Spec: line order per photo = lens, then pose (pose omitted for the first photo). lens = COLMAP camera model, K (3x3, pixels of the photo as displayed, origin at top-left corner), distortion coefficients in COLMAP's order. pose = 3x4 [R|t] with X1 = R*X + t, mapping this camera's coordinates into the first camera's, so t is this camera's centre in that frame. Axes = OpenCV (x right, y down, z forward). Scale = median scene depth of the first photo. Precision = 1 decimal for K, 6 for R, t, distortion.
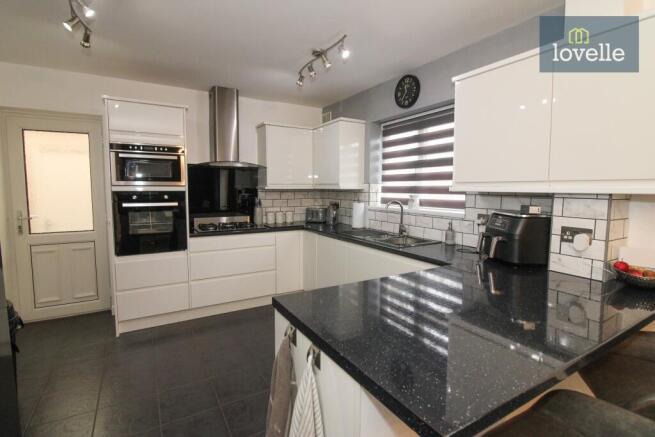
lens RADIAL K [[328.5, 0, 328.1], [0, 328.5, 213.4], [0, 0, 1]] dist [-0.004119, 0.000167]
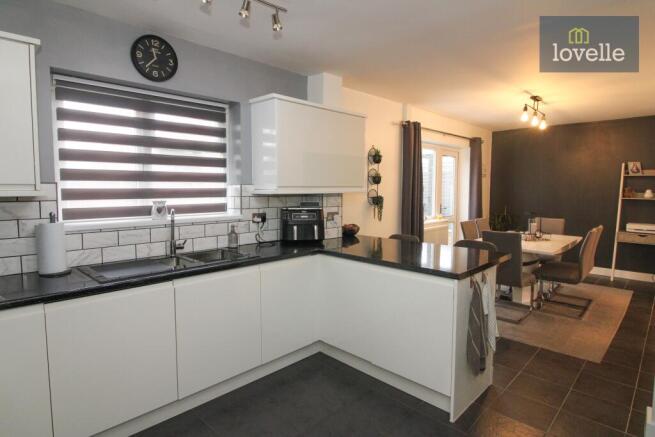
lens RADIAL K [[361.4, 0, 328.7], [0, 361.4, 217.4], [0, 0, 1]] dist [0.000066, -0.000071]
pose [[-0.286511, -0.091185, 0.953728, -0.726882], [0.066031, 0.991214, 0.114606, -0.099293], [-0.955799, 0.095811, -0.277972, 0.981079]]
